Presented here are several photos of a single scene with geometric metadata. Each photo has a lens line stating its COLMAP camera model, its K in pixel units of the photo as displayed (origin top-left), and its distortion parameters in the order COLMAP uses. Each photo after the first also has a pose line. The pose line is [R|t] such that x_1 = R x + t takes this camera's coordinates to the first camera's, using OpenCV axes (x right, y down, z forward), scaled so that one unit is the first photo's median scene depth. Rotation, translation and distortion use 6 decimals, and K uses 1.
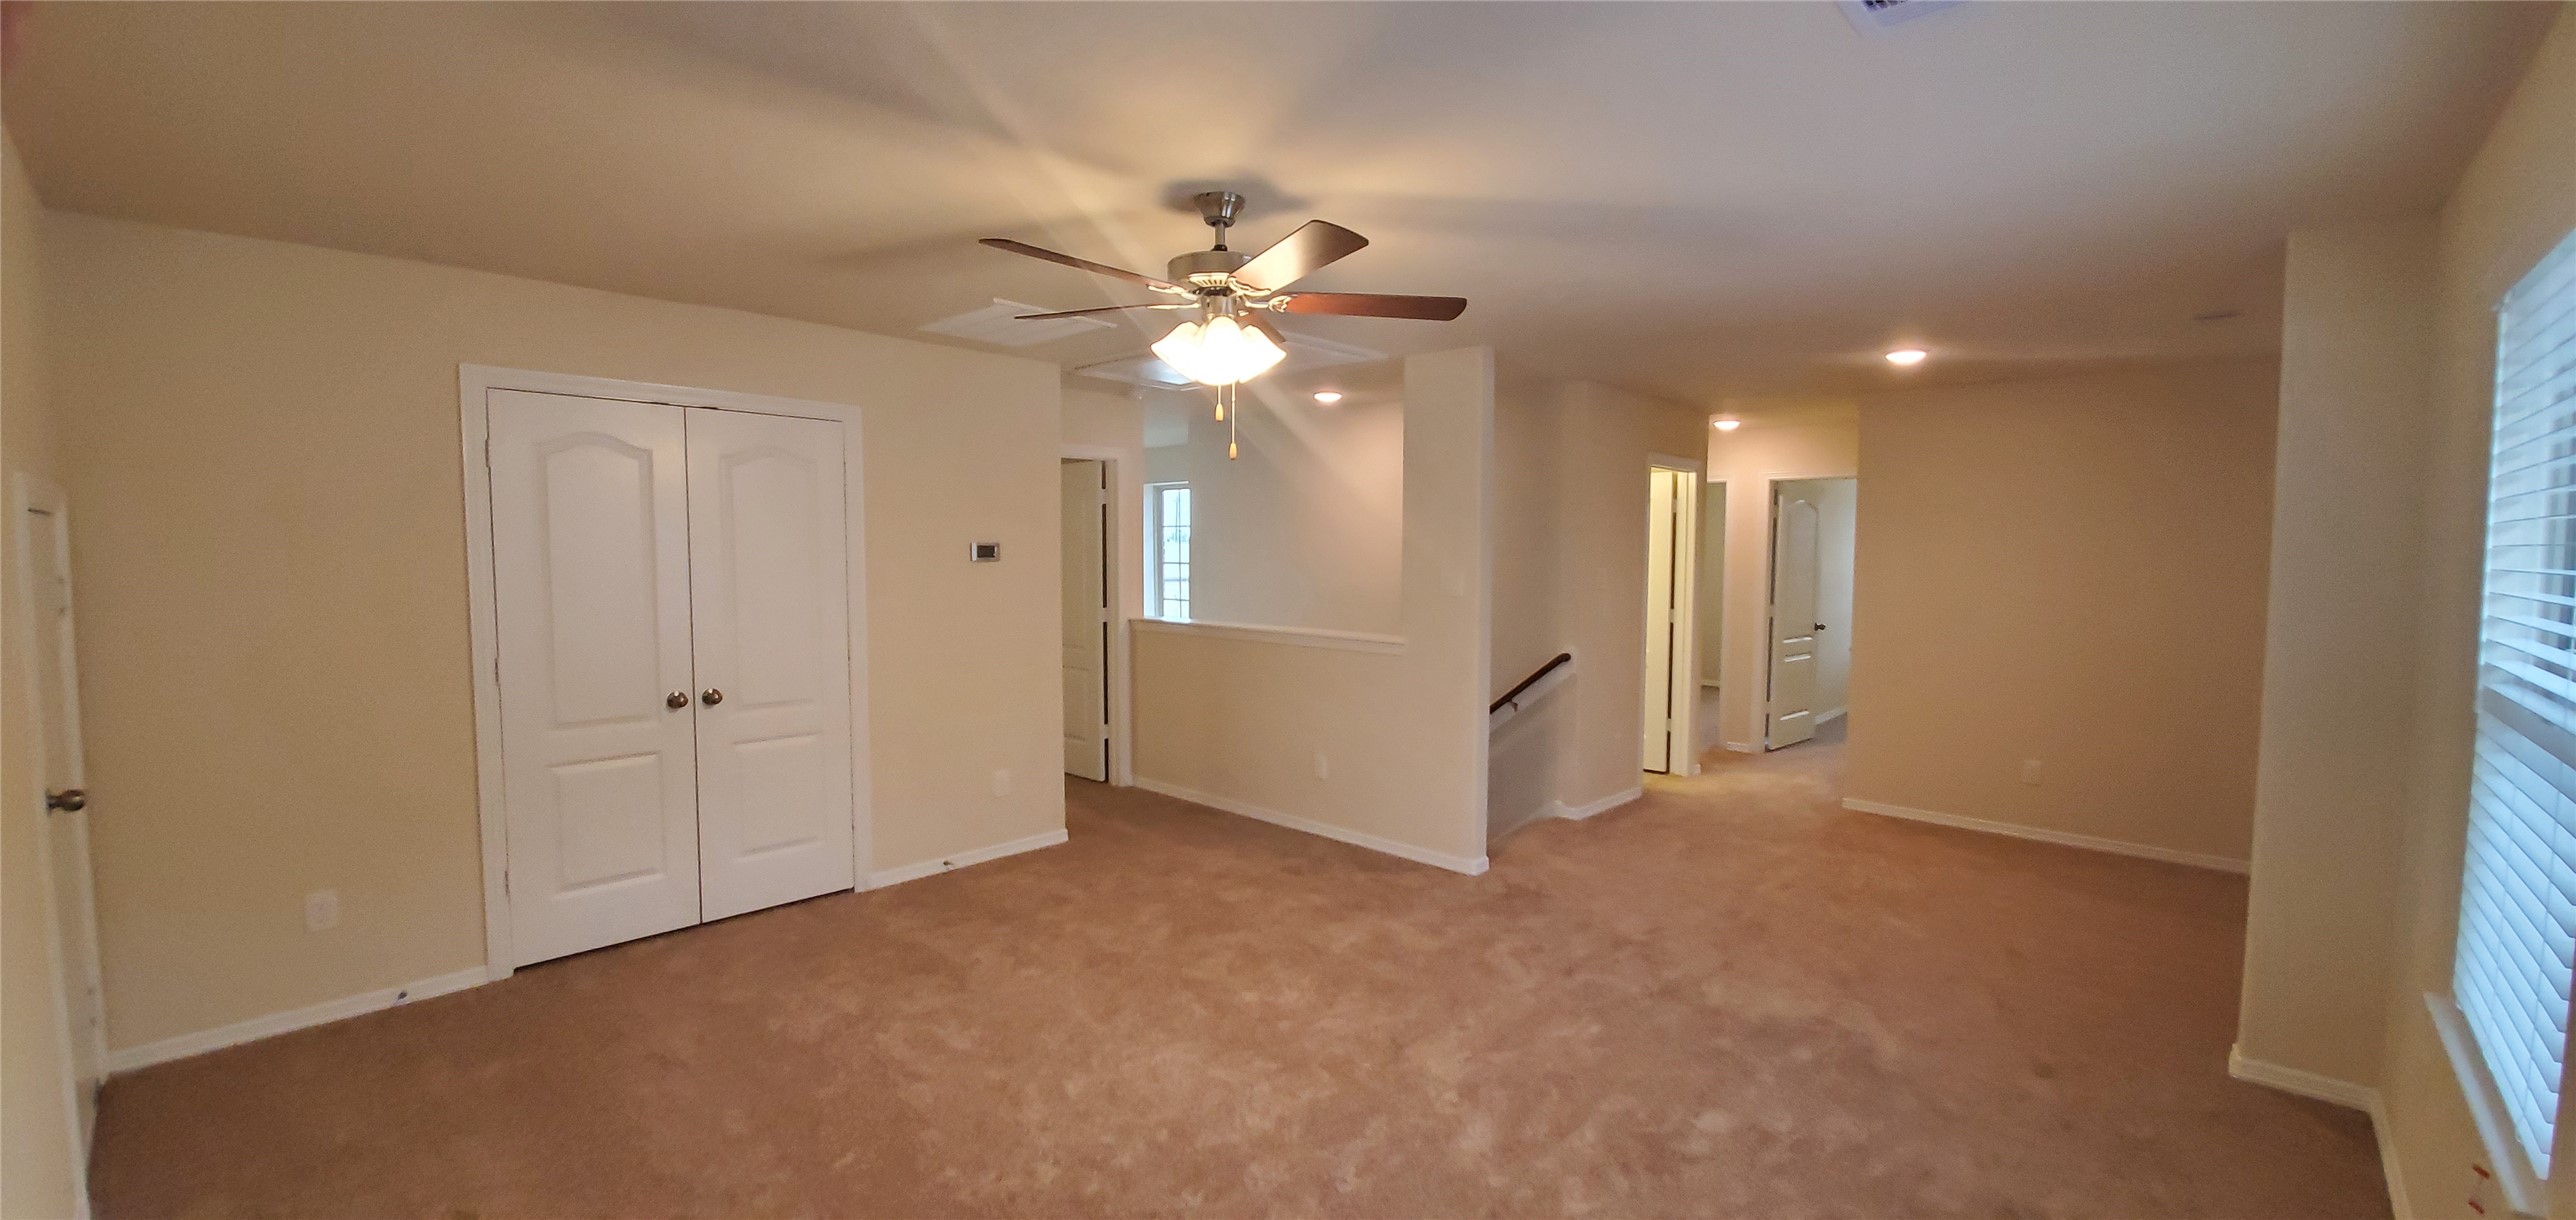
lens RADIAL K [[1010.9, 0, 1281.5], [0, 1010.9, 610.8], [0, 0, 1]] dist [-0.010634, -0.005952]
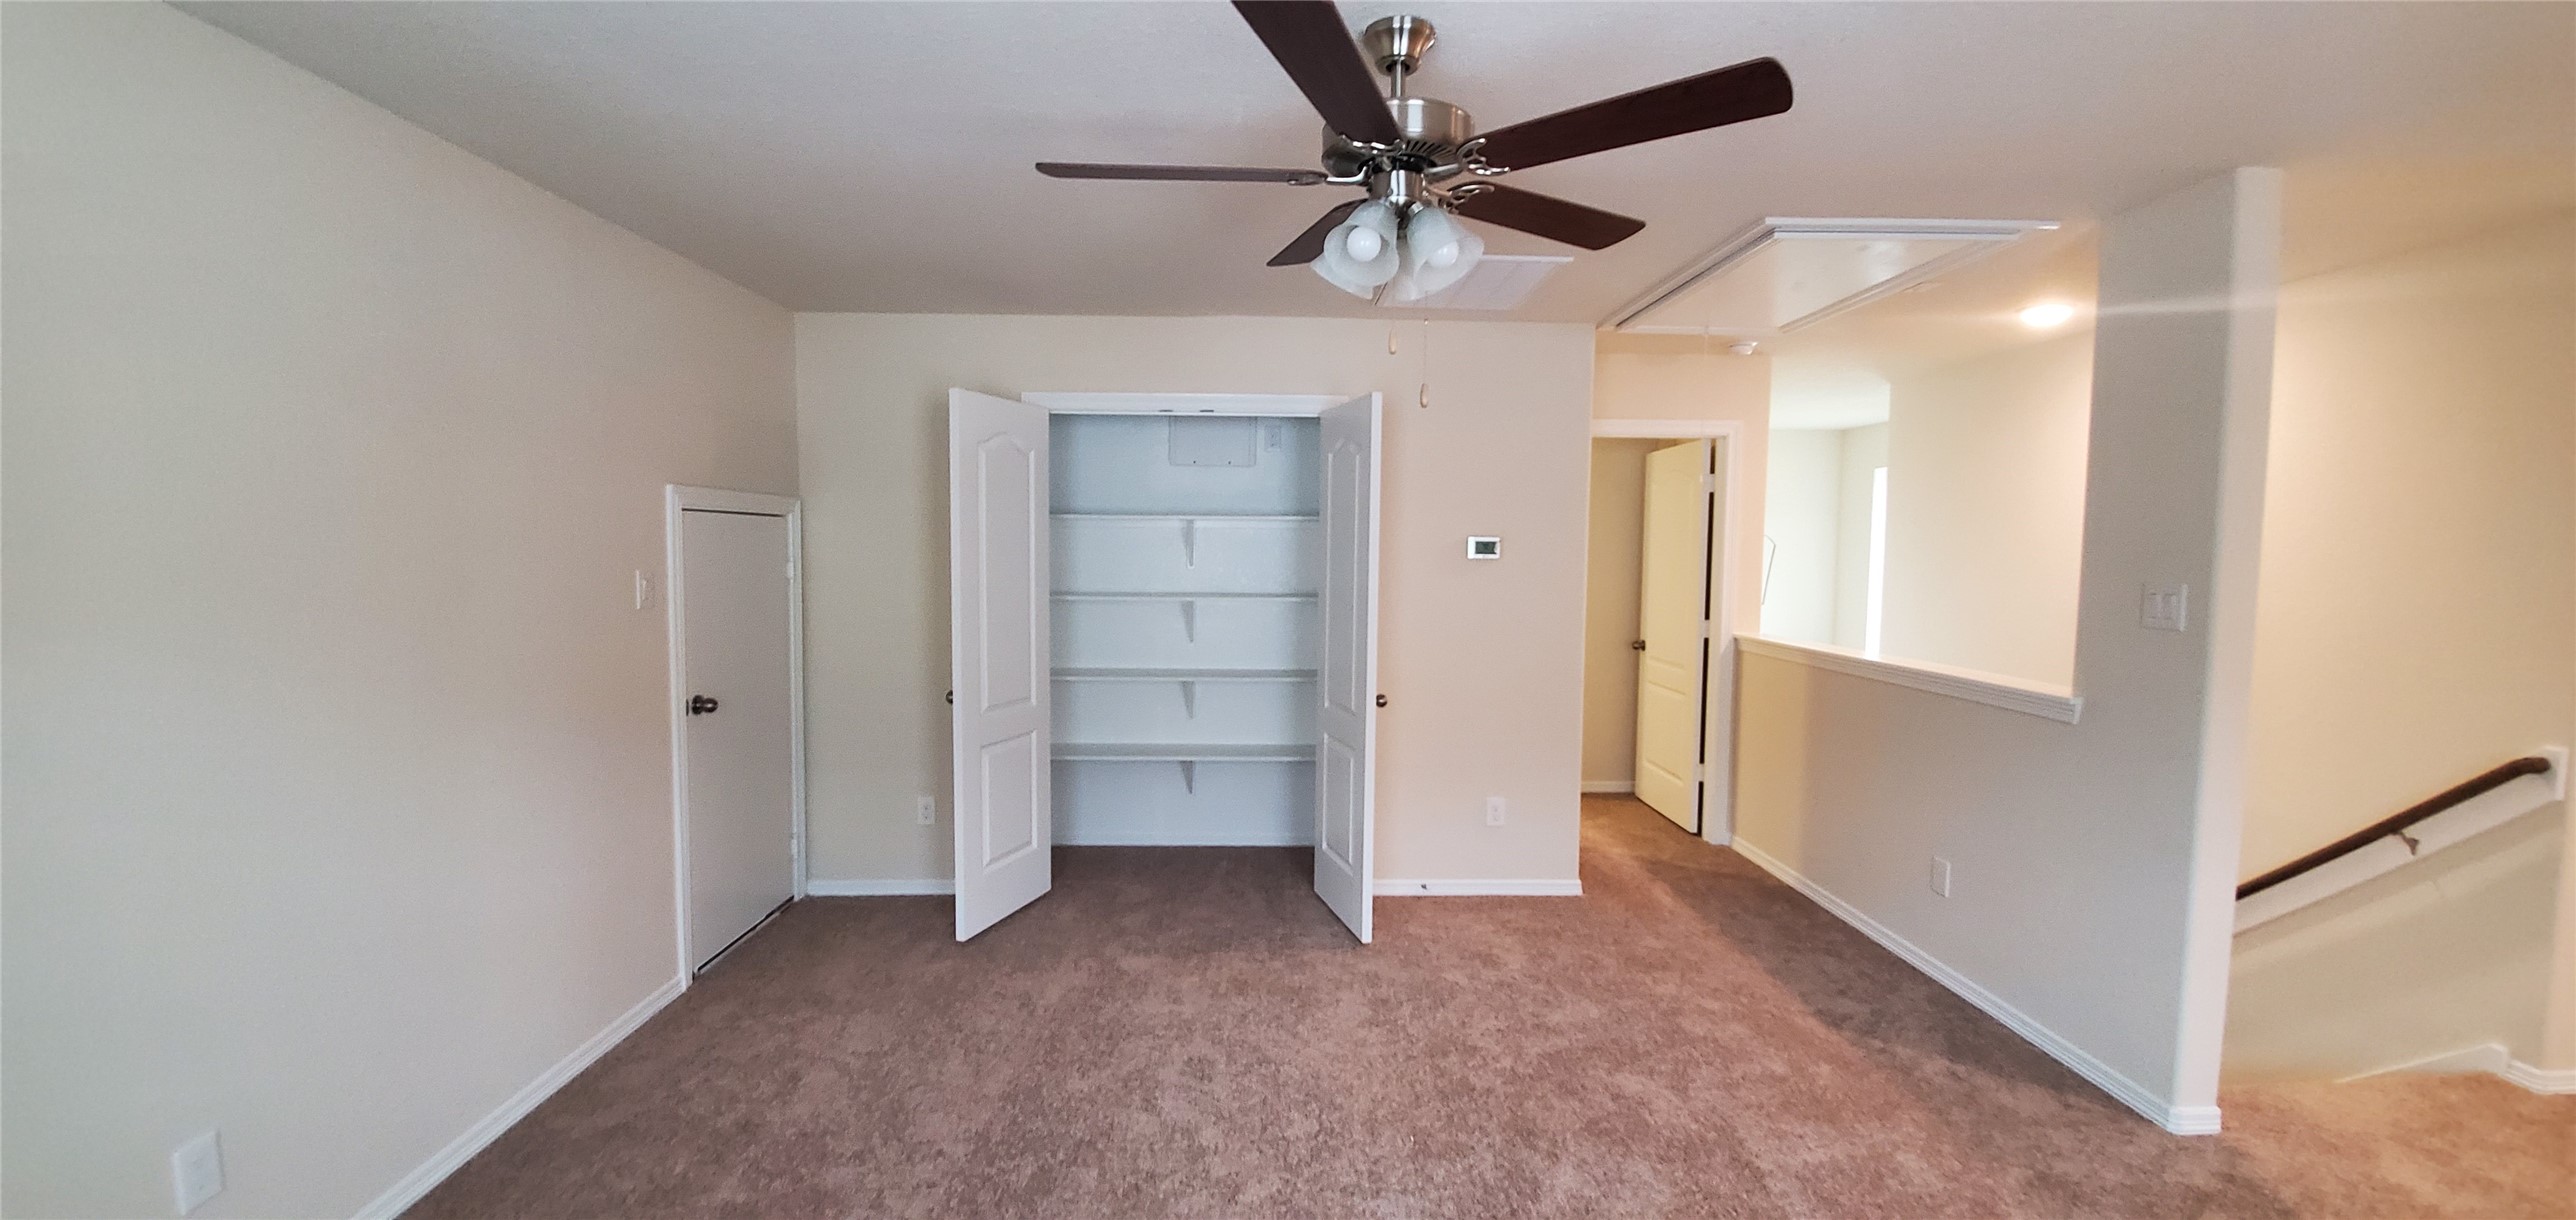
lens RADIAL K [[1010.9, 0, 1281.5], [0, 1010.9, 610.8], [0, 0, 1]] dist [-0.010634, -0.005952]
pose [[0.697708, 0.044651, -0.714989, 0.226416], [-0.048711, 0.998703, 0.014836, -0.007909], [0.714724, 0.024476, 0.698978, 0.263701]]
